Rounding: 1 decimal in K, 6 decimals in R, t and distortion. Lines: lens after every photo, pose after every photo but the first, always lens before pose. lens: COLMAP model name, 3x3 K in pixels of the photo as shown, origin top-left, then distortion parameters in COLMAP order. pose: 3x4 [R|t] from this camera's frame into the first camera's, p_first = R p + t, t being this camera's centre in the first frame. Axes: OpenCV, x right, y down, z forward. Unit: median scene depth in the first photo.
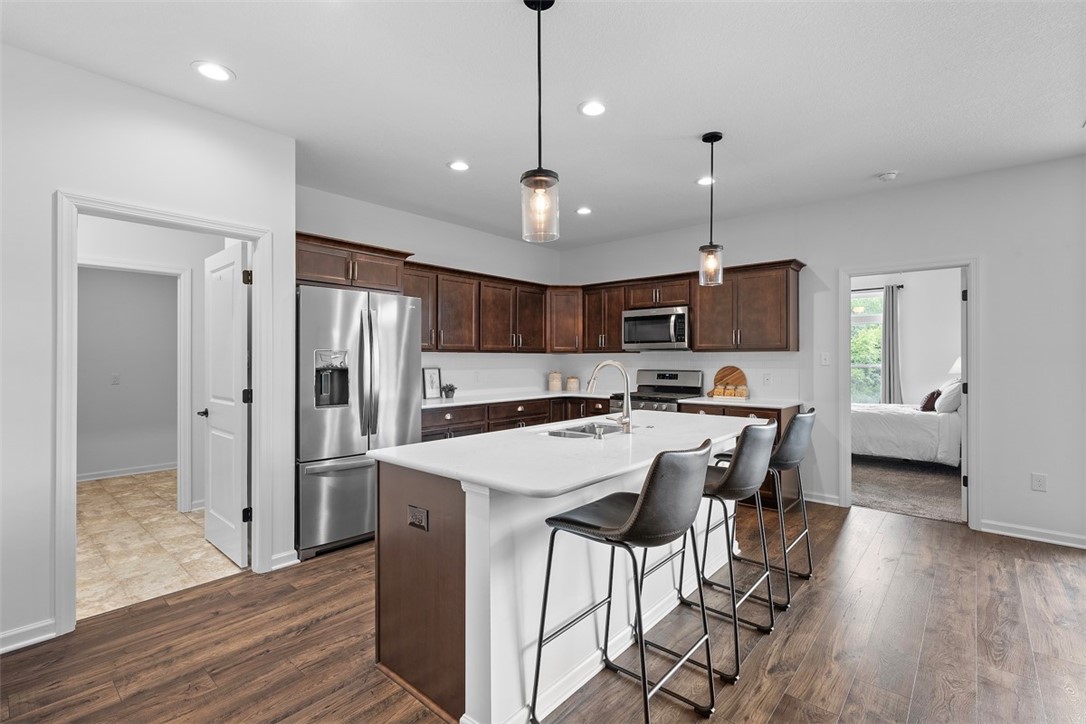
lens RADIAL K [[495.8, 0, 544.3], [0, 495.8, 357.3], [0, 0, 1]] dist [-0.006453, 0.000311]
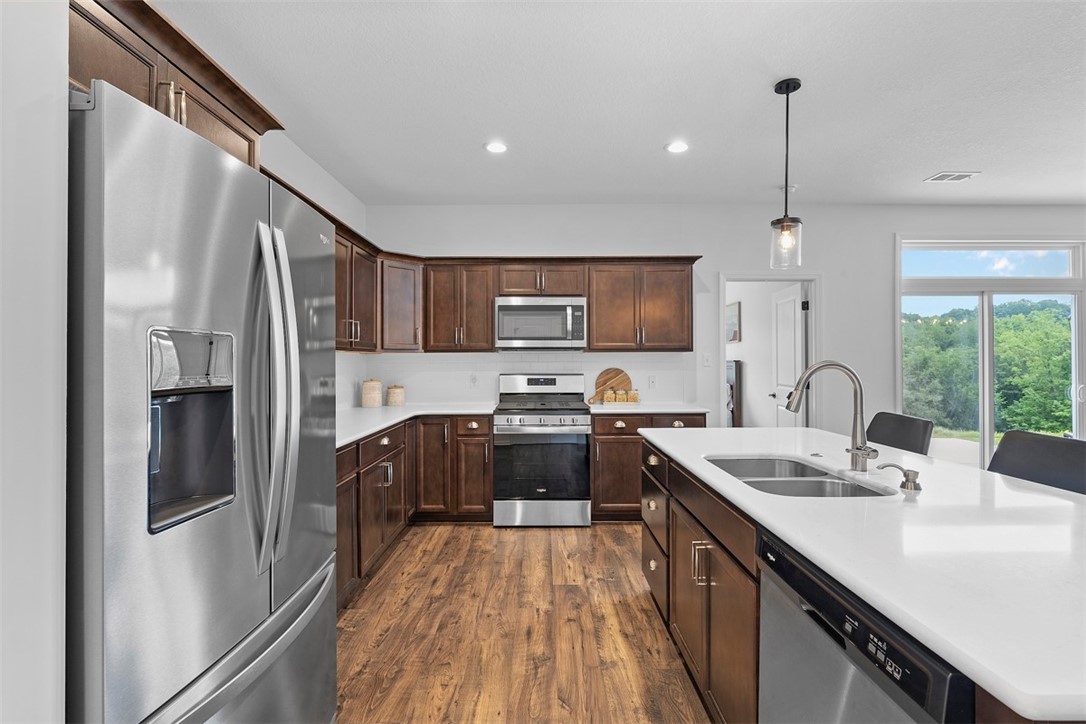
lens RADIAL K [[495.8, 0, 544.3], [0, 495.8, 357.3], [0, 0, 1]] dist [-0.006453, 0.000311]
pose [[0.752790, 0.003559, 0.658251, -0.312230], [-0.000979, 0.999990, -0.004287, 0.002211], [-0.658260, 0.002583, 0.752786, 0.416013]]
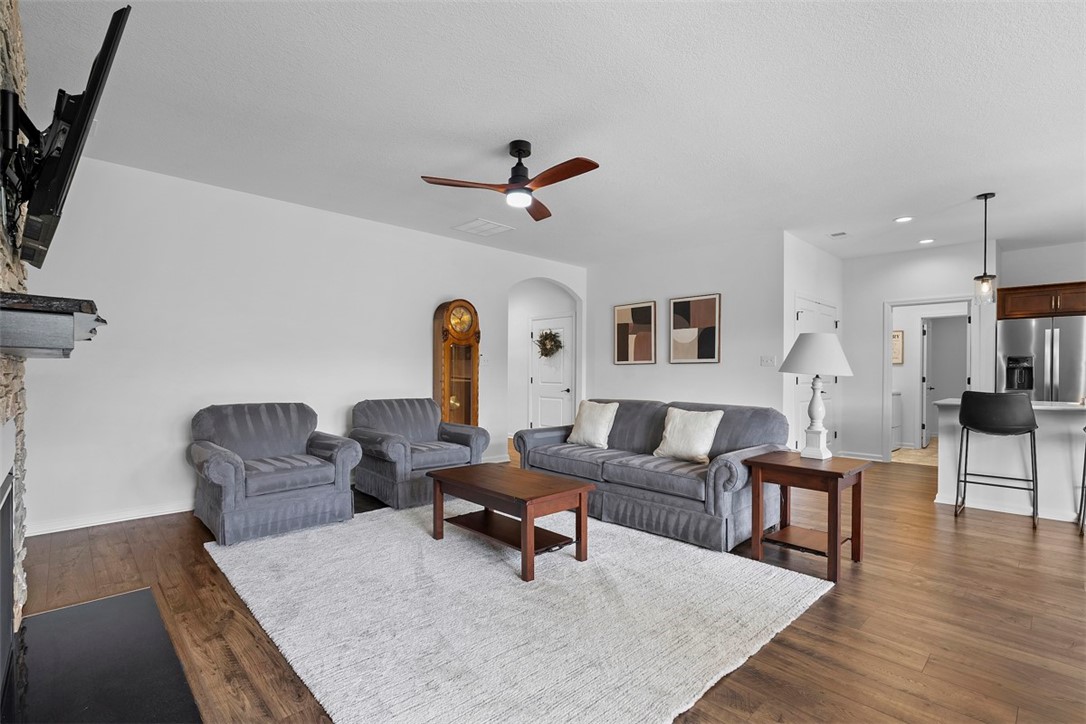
lens RADIAL K [[500.8, 0, 544.8], [0, 500.8, 376.7], [0, 0, 1]] dist [-0.009842, 0.000282]
pose [[-0.091451, 0.009909, -0.995760, 0.938885], [-0.001508, 0.999948, 0.010089, 0.027358], [0.995808, 0.002424, -0.091431, -0.302072]]
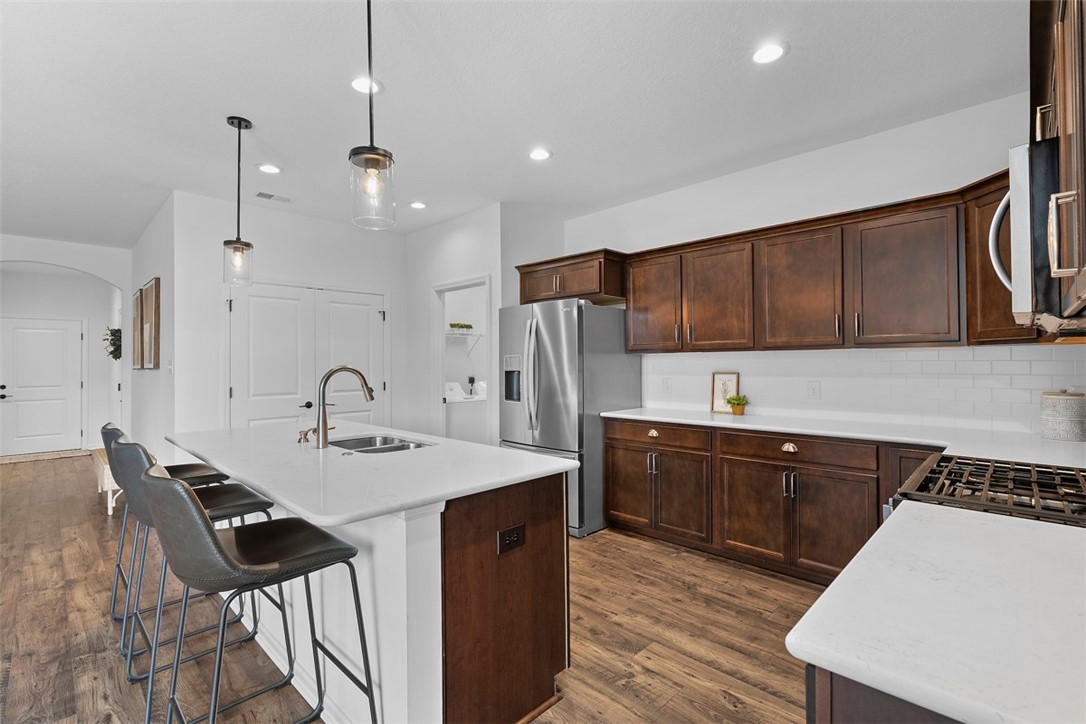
lens RADIAL K [[491.9, 0, 544.9], [0, 491.9, 358.9], [0, 0, 1]] dist [-0.003965, 0.000161]
pose [[-0.060739, -0.007201, -0.998128, 0.543310], [0.012666, 0.999888, -0.007984, 0.002924], [0.998073, -0.013127, -0.060641, 0.774383]]
